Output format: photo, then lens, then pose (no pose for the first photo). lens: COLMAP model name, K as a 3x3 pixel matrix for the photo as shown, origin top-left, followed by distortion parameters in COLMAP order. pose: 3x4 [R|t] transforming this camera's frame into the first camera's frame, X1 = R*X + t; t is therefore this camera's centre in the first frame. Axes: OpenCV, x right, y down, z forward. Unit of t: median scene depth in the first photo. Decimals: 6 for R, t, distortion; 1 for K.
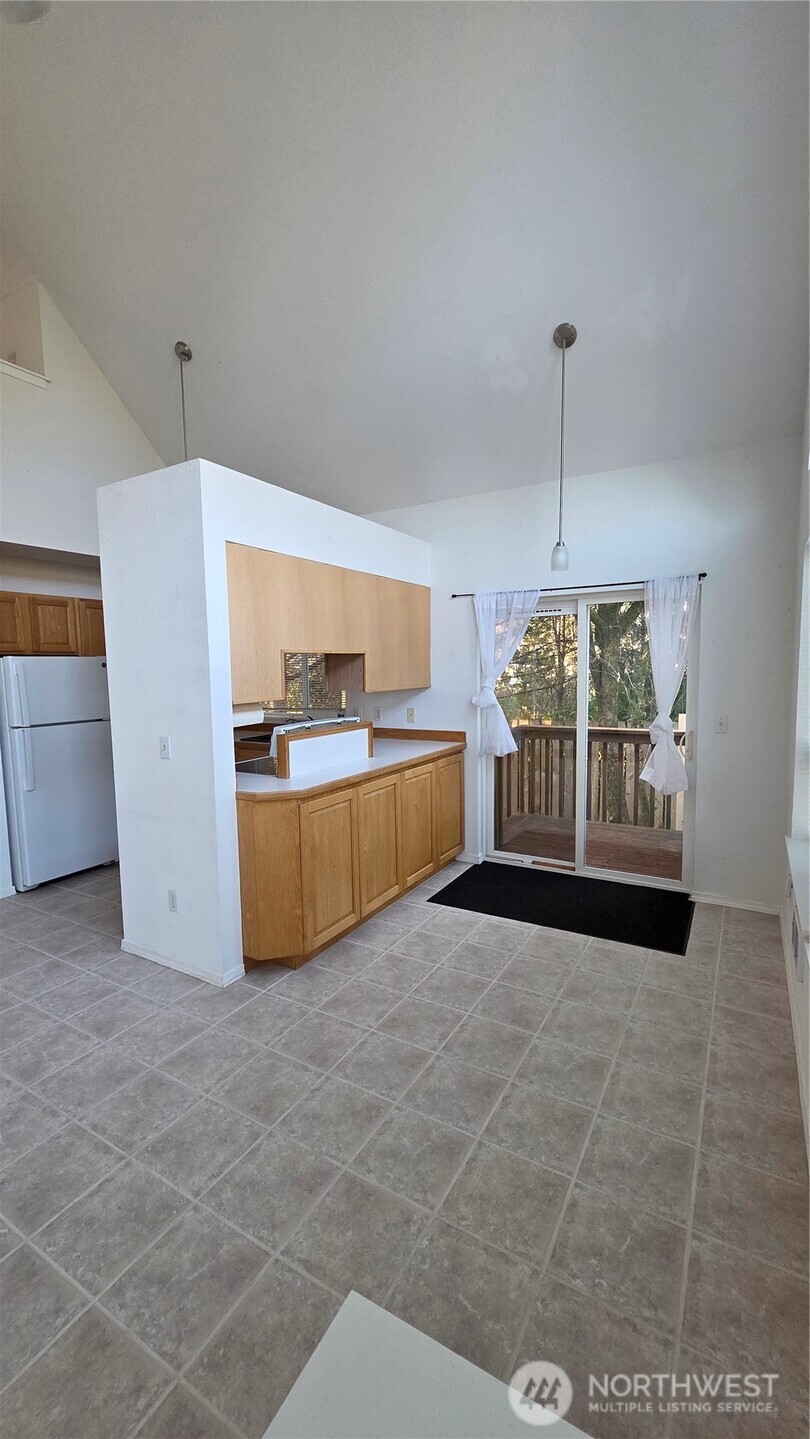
lens RADIAL K [[586.4, 0, 397.4], [0, 586.4, 722.4], [0, 0, 1]] dist [0.005384, -0.000846]
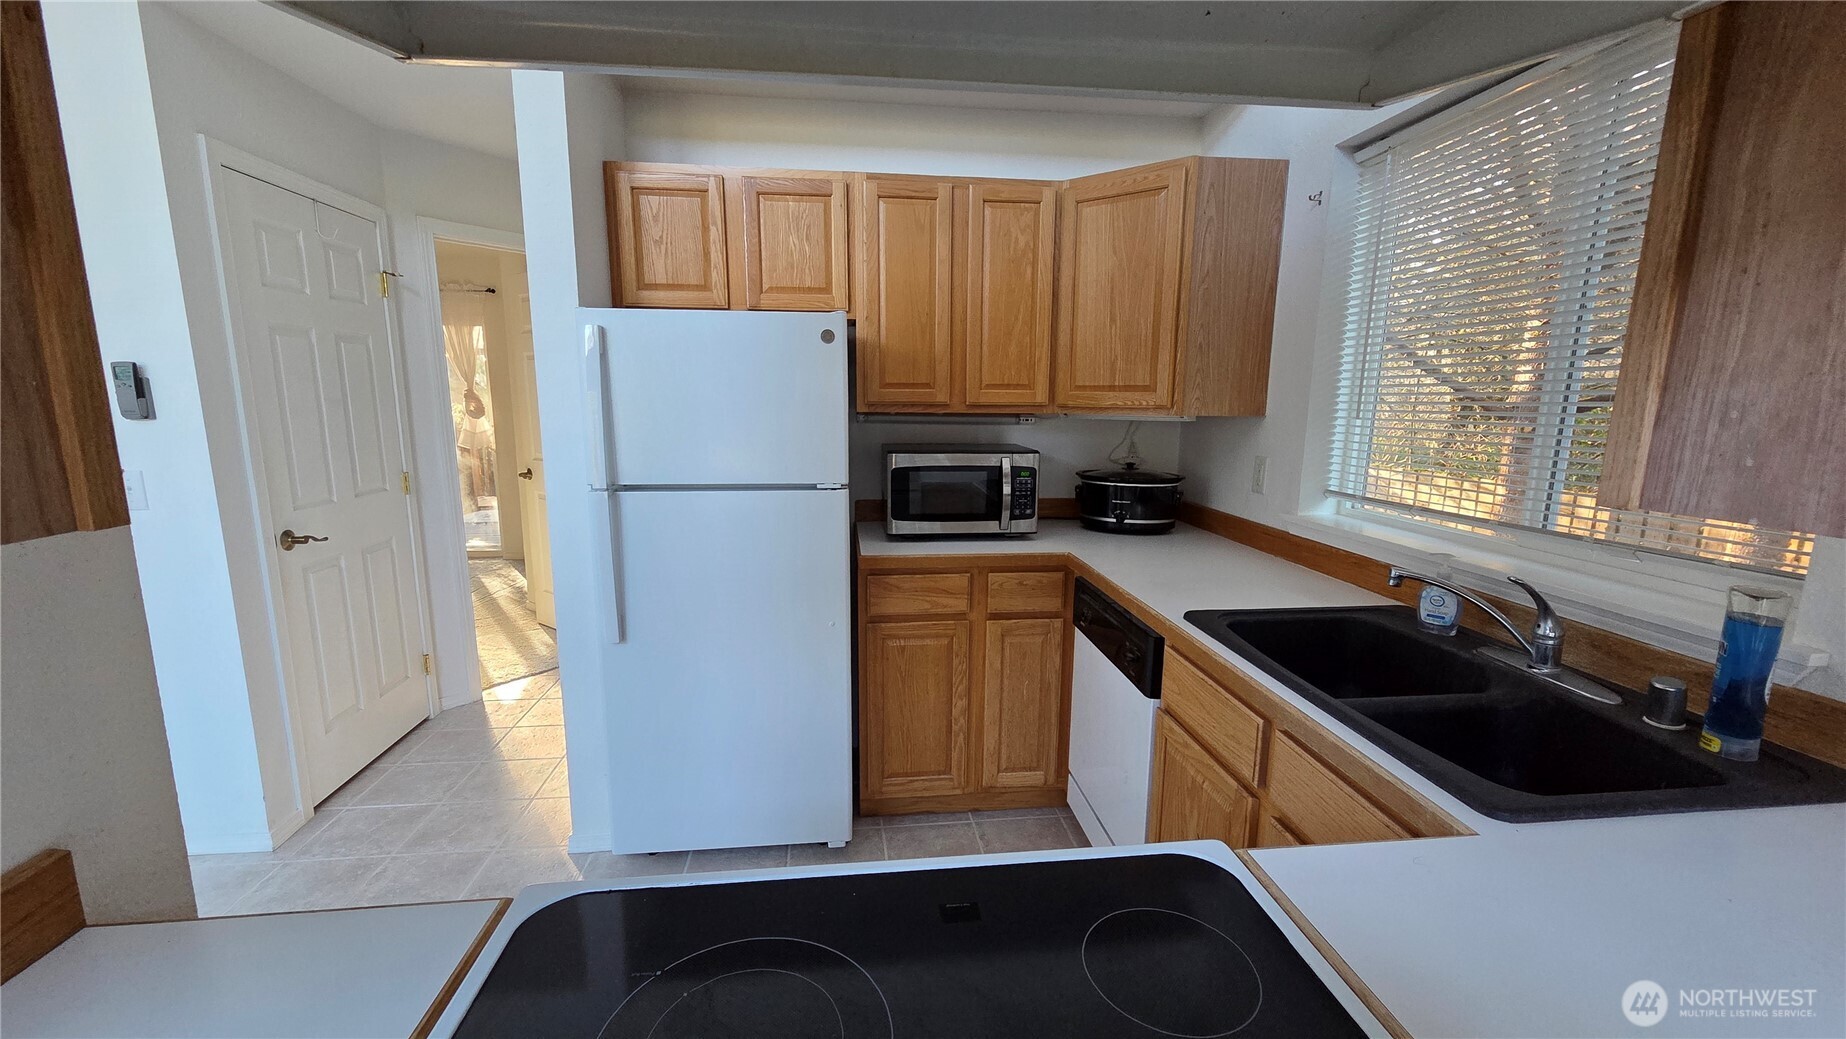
lens RADIAL K [[752.3, 0, 919.0], [0, 752.3, 525.0], [0, 0, 1]] dist [0.005384, -0.000846]
pose [[0.605181, 0.161806, -0.779471, -0.100187], [-0.094346, 0.986804, 0.131596, -0.058053], [0.790477, -0.006099, 0.612461, 0.891824]]
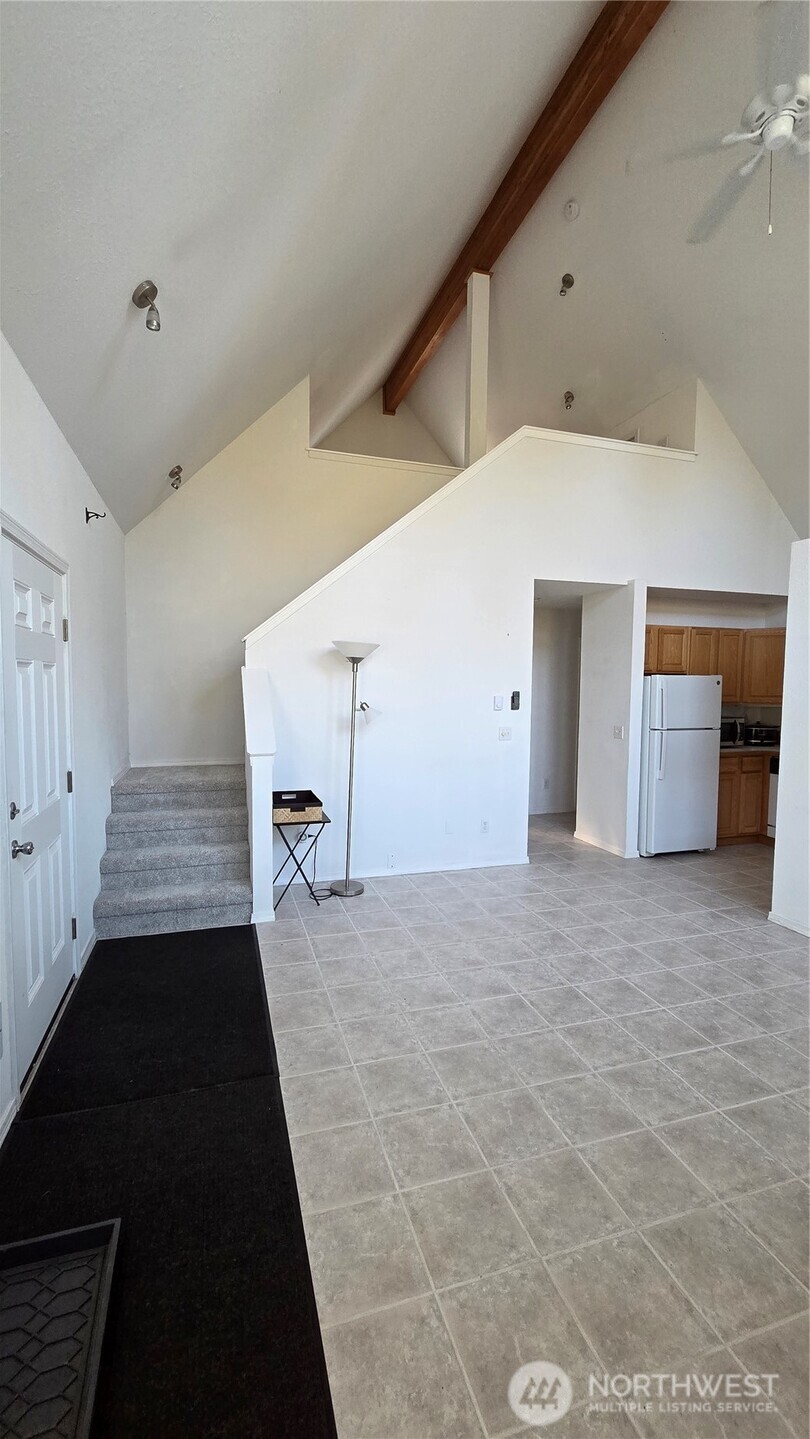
lens RADIAL K [[586.4, 0, 396.4], [0, 586.4, 721.7], [0, 0, 1]] dist [0.005384, -0.000846]
pose [[0.746489, 0.069522, -0.661755, -0.228521], [-0.085327, 0.996317, 0.008417, 0.030944], [0.659904, 0.050183, 0.749673, -0.366100]]
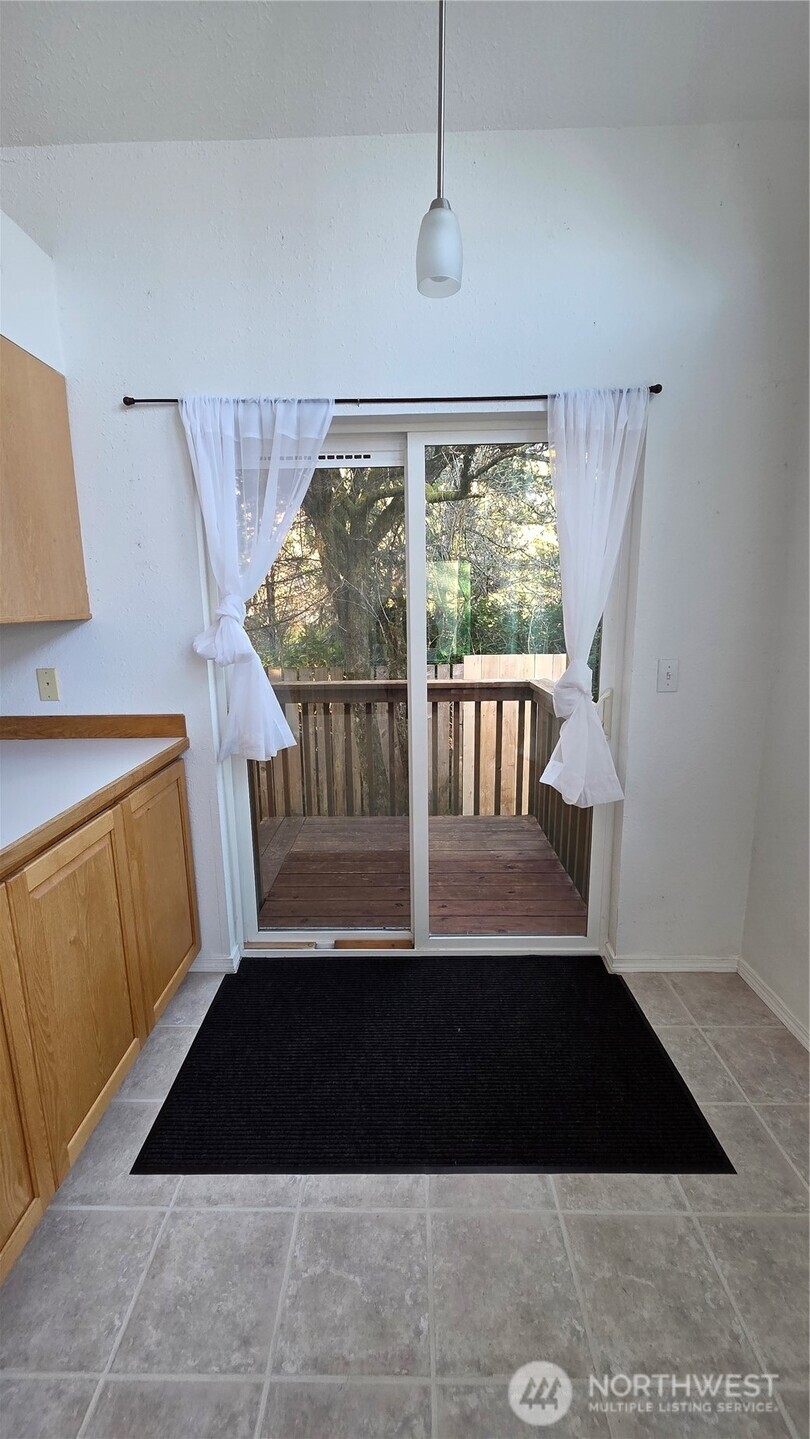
lens RADIAL K [[586.4, 0, 400.7], [0, 586.4, 723.5], [0, 0, 1]] dist [0.005384, -0.000846]
pose [[0.865854, -0.095022, 0.491190, 0.041221], [0.045356, 0.992663, 0.112081, -0.025208], [-0.498237, -0.074767, 0.863811, 0.601044]]
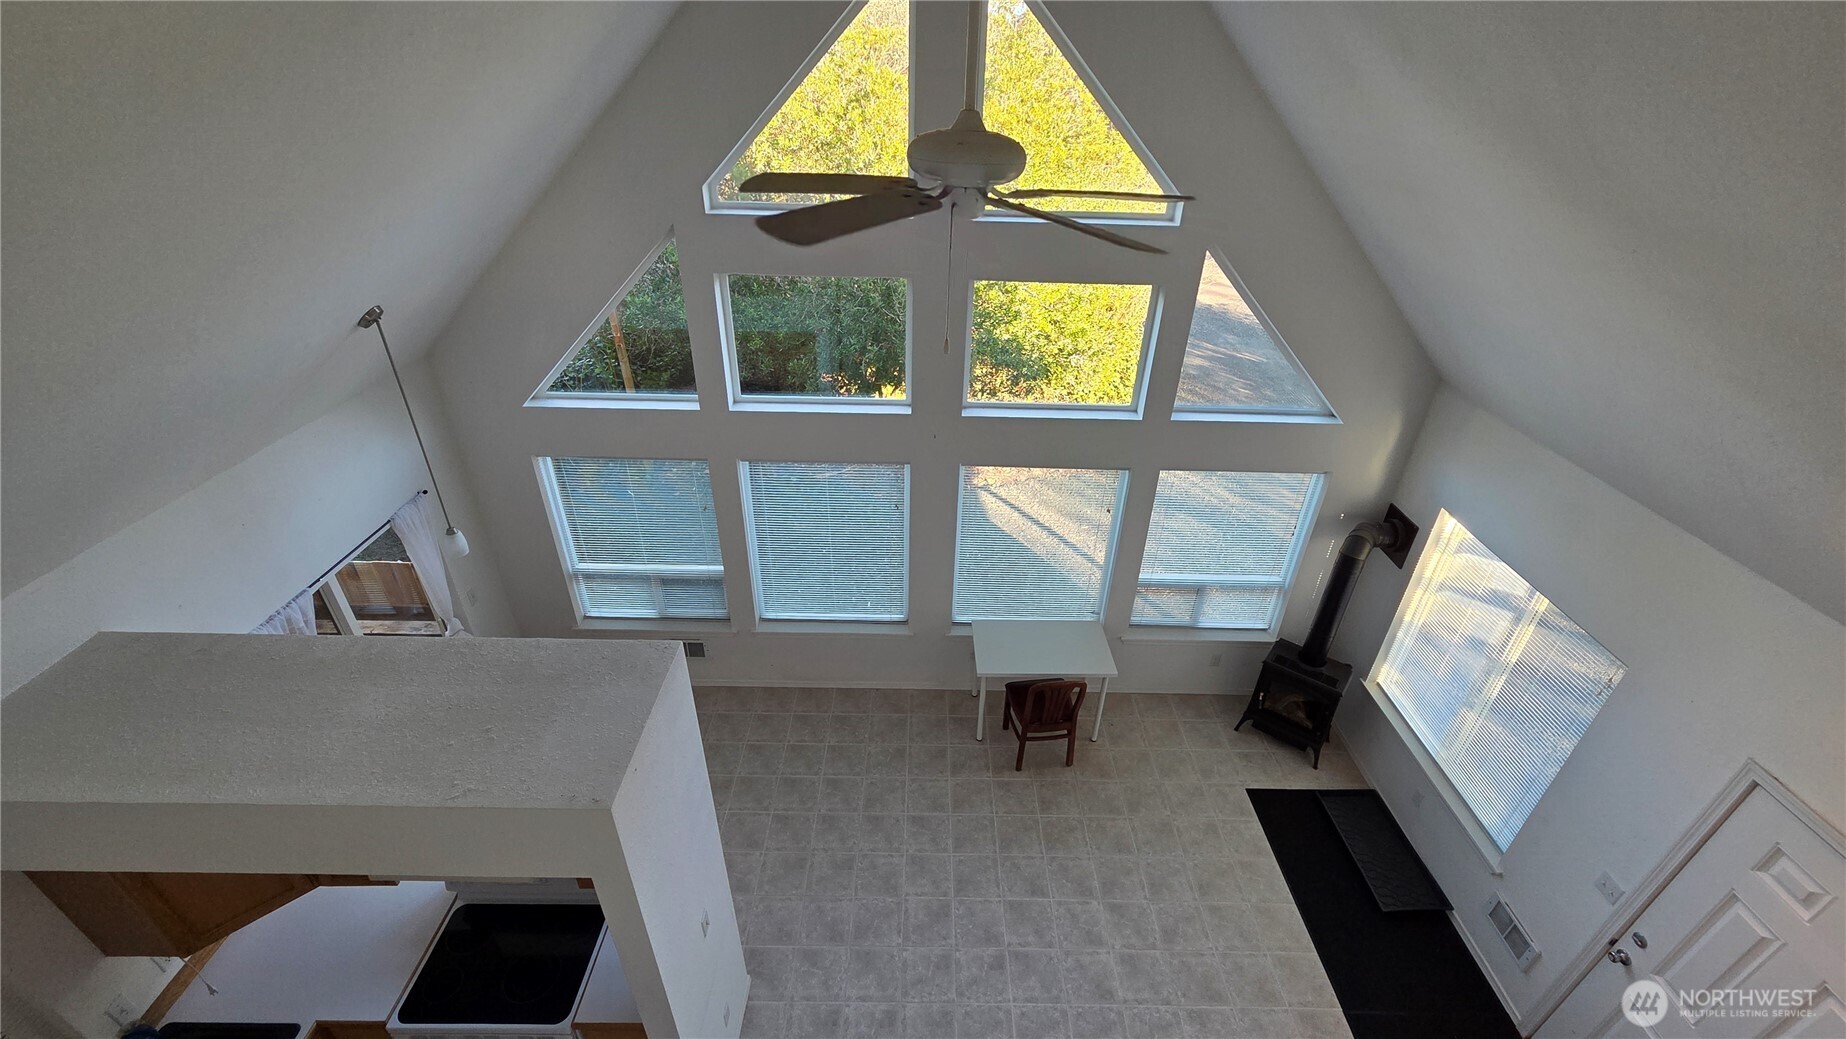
lens RADIAL K [[752.3, 0, 929.1], [0, 752.3, 525.3], [0, 0, 1]] dist [0.005384, -0.000846]
pose [[-0.517458, -0.439895, 0.733982, -0.875581], [0.062480, 0.836035, 0.545106, -0.810728], [-0.853425, 0.327929, -0.405128, 0.748574]]
